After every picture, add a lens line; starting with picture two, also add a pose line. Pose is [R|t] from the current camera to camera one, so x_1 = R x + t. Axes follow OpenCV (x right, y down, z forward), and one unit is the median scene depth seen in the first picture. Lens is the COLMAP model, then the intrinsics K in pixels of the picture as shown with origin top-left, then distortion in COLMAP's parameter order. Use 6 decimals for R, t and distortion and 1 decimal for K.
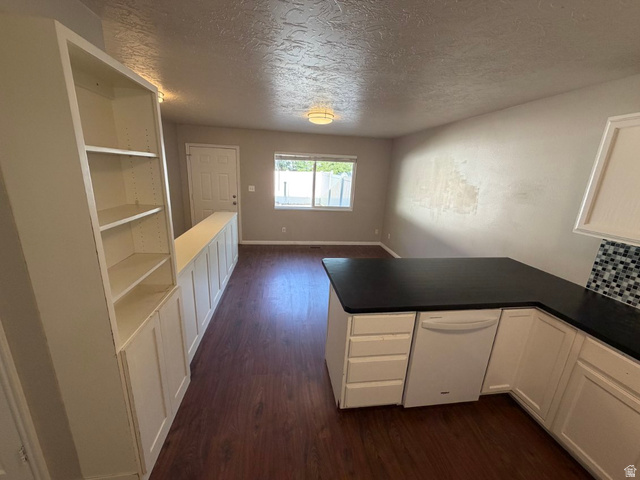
lens RADIAL K [[256.2, 0, 320.0], [0, 256.2, 240.0], [0, 0, 1]] dist [0.000111, -0.000014]
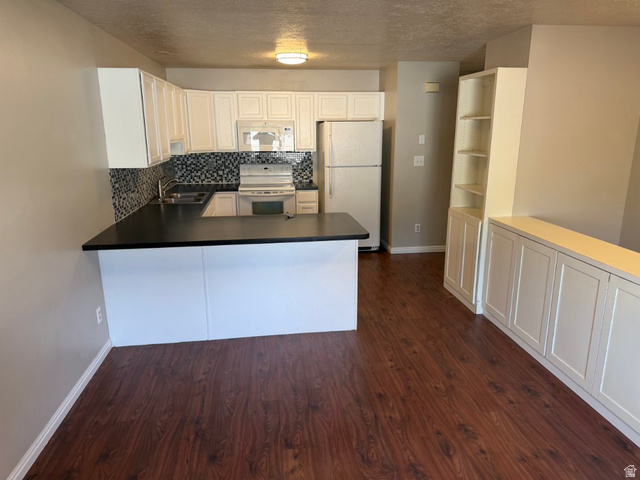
lens RADIAL K [[454.5, 0, 320.0], [0, 454.5, 240.0], [0, 0, 1]] dist [0.094372, -0.122367]
pose [[-0.998872, -0.047267, 0.004512, 0.212515], [-0.038945, 0.869947, 0.491606, -0.788790], [-0.027162, 0.490875, -0.870806, 2.923284]]
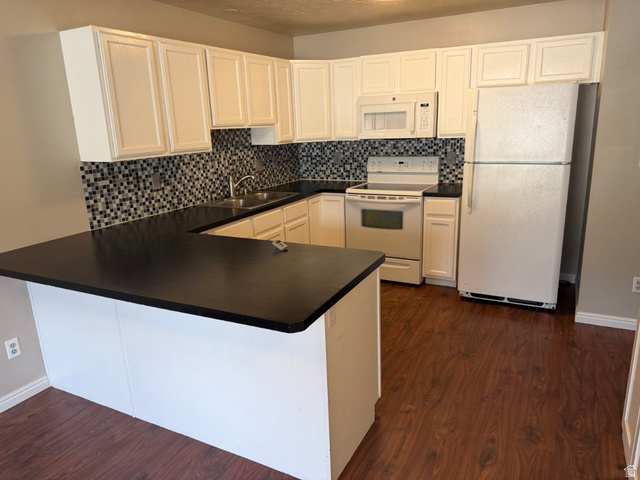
lens RADIAL K [[454.5, 0, 320.0], [0, 454.5, 240.0], [0, 0, 1]] dist [0.094372, -0.122367]
pose [[-0.807983, -0.166149, 0.565295, -0.462048], [0.155505, 0.865268, 0.476581, -0.423988], [-0.568315, 0.472975, -0.673285, 1.749994]]
